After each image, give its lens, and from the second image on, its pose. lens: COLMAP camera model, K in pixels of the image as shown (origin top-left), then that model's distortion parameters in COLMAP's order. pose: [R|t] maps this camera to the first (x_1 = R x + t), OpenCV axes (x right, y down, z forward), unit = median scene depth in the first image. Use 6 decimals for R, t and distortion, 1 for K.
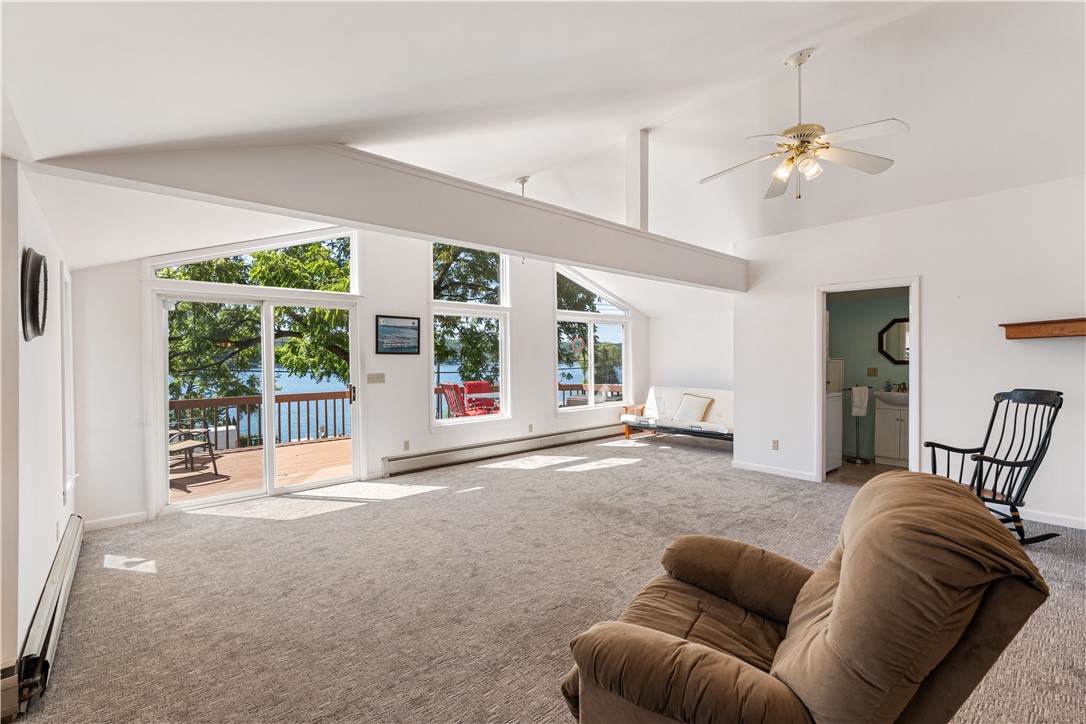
lens RADIAL K [[476.1, 0, 543.2], [0, 476.1, 359.3], [0, 0, 1]] dist [0.000665, -0.000542]
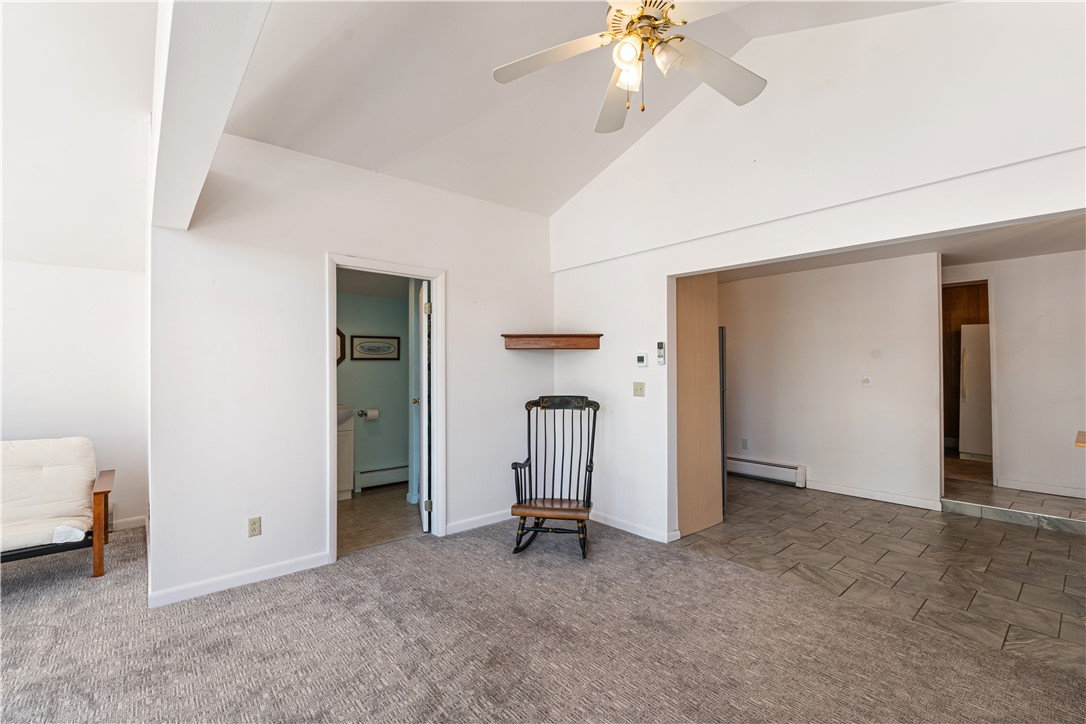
lens RADIAL K [[477.9, 0, 543.0], [0, 477.9, 362.0], [0, 0, 1]] dist [-0.003649, 0.000127]
pose [[0.020048, 0.014630, 0.999692, -0.049829], [0.001190, 0.999892, -0.014657, 0.000876], [-0.999798, 0.001484, 0.020028, 0.651003]]
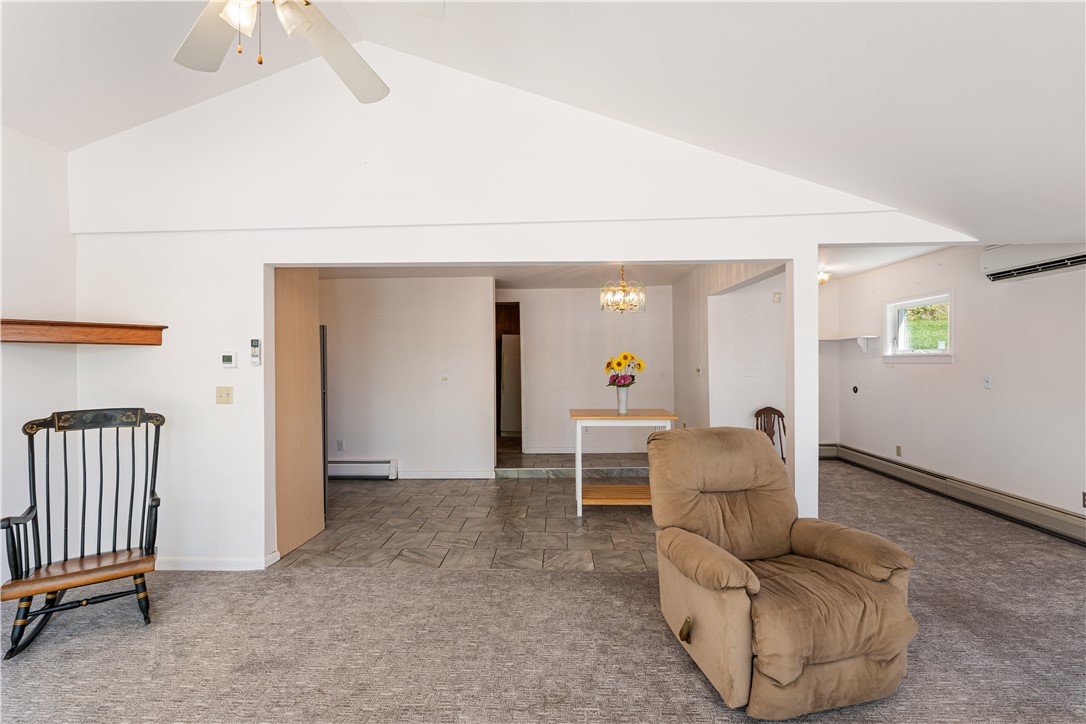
lens RADIAL K [[481.5, 0, 543.3], [0, 481.5, 366.2], [0, 0, 1]] dist [-0.001158, -0.000602]
pose [[-0.722460, 0.008697, 0.691358, -0.031804], [0.010076, 0.999947, -0.002050, 0.000659], [-0.691339, 0.005485, -0.722510, 0.678375]]
